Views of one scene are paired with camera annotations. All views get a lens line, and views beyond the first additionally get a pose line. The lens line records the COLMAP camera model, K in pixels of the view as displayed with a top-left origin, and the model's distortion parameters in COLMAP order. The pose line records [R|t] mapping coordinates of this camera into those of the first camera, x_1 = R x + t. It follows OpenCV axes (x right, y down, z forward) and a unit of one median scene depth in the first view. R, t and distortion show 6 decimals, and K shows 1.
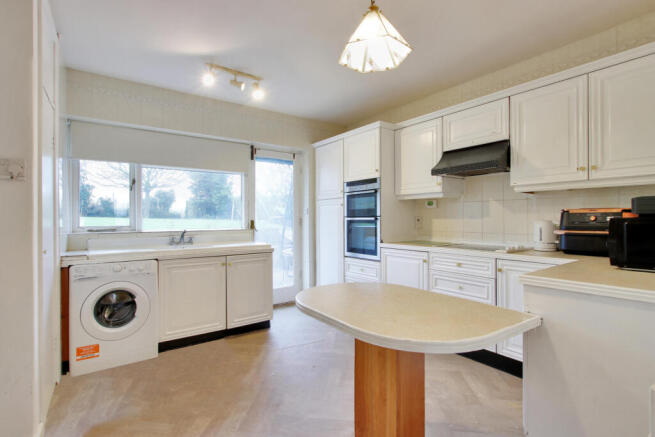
lens RADIAL K [[318.6, 0, 326.4], [0, 318.6, 219.2], [0, 0, 1]] dist [-0.007204, -0.000074]
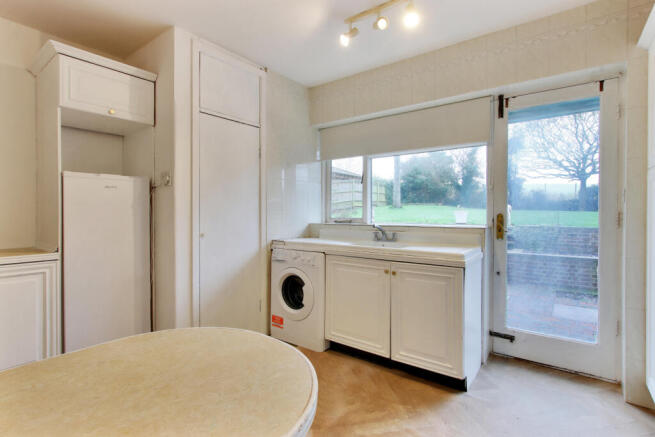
lens RADIAL K [[318.6, 0, 326.3], [0, 318.6, 214.8], [0, 0, 1]] dist [-0.007204, -0.000074]
pose [[0.284435, 0.010495, -0.958638, 0.346192], [-0.001152, 0.999943, 0.010605, -0.001184], [0.958695, -0.001912, 0.284431, 0.621918]]
